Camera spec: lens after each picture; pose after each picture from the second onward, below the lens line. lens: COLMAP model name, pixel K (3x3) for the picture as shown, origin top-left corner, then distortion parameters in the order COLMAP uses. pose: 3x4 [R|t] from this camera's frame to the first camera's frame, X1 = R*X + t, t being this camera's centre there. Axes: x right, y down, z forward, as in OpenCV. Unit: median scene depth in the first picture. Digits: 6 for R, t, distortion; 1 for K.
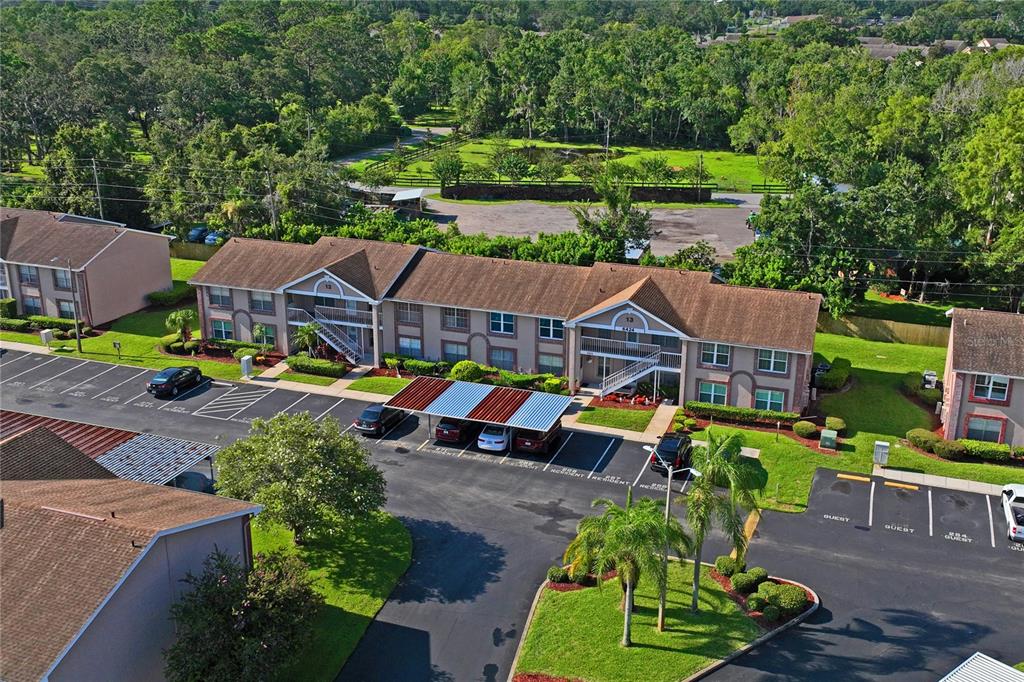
lens RADIAL K [[1033.6, 0, 512.0], [0, 1033.6, 341.0], [0, 0, 1]] dist [0.015157, 0.002149]
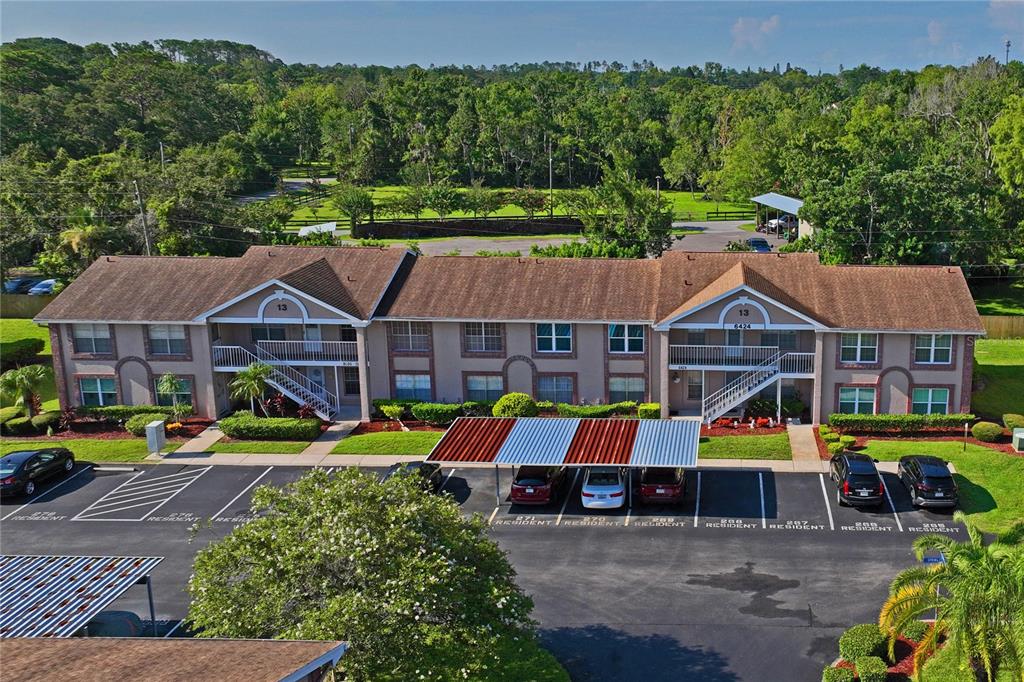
lens RADIAL K [[1055.0, 0, 728.7], [0, 1055.0, 323.9], [0, 0, 1]] dist [-0.000232, 0.017556]
pose [[0.942939, -0.072192, 0.325045, -0.129888], [0.101383, 0.992109, -0.073761, 0.038339], [-0.317155, 0.102506, 0.942818, 0.269704]]
